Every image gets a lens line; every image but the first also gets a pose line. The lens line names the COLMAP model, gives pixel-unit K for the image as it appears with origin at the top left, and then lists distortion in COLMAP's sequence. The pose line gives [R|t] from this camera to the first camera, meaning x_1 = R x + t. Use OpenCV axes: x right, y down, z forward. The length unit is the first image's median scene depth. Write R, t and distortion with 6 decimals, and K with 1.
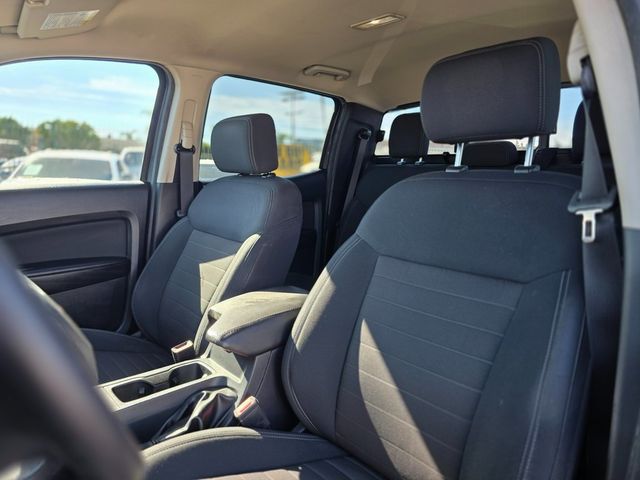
lens RADIAL K [[435.4, 0, 321.3], [0, 435.4, 244.3], [0, 0, 1]] dist [-0.003107, -0.011959]
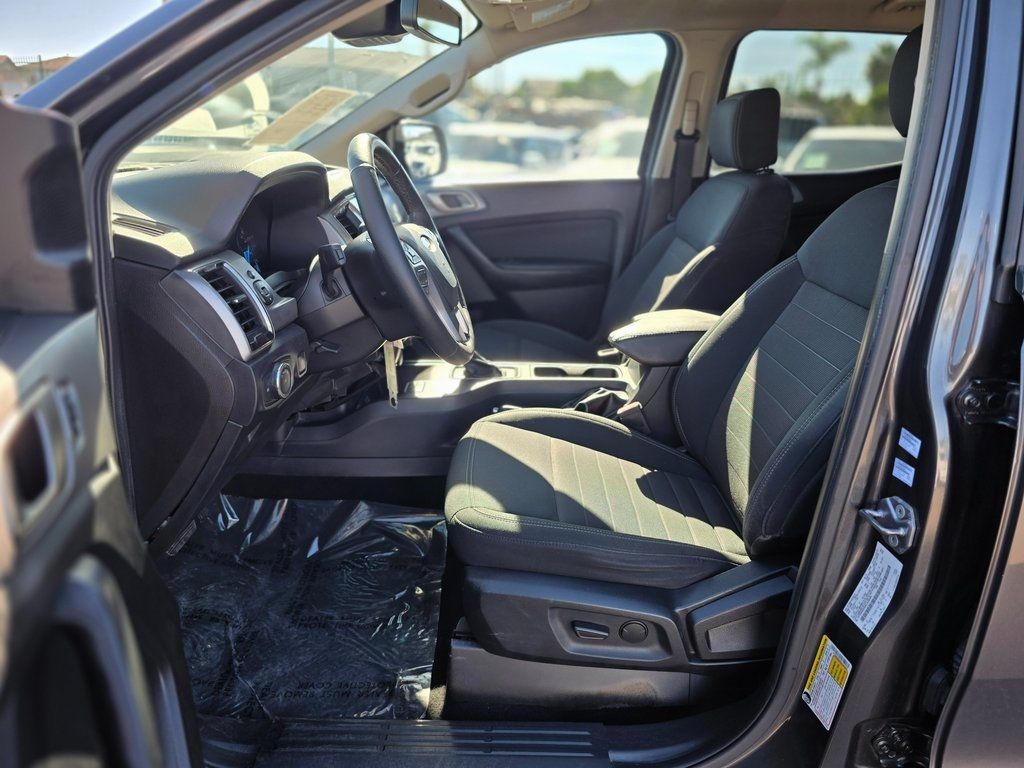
lens RADIAL K [[696.7, 0, 505.1], [0, 696.7, 382.9], [0, 0, 1]] dist [-0.003107, -0.011959]
pose [[0.738669, 0.207347, -0.641385, 0.604825], [-0.090524, 0.973409, 0.210430, -0.014574], [0.667962, -0.097377, 0.737797, -0.397332]]
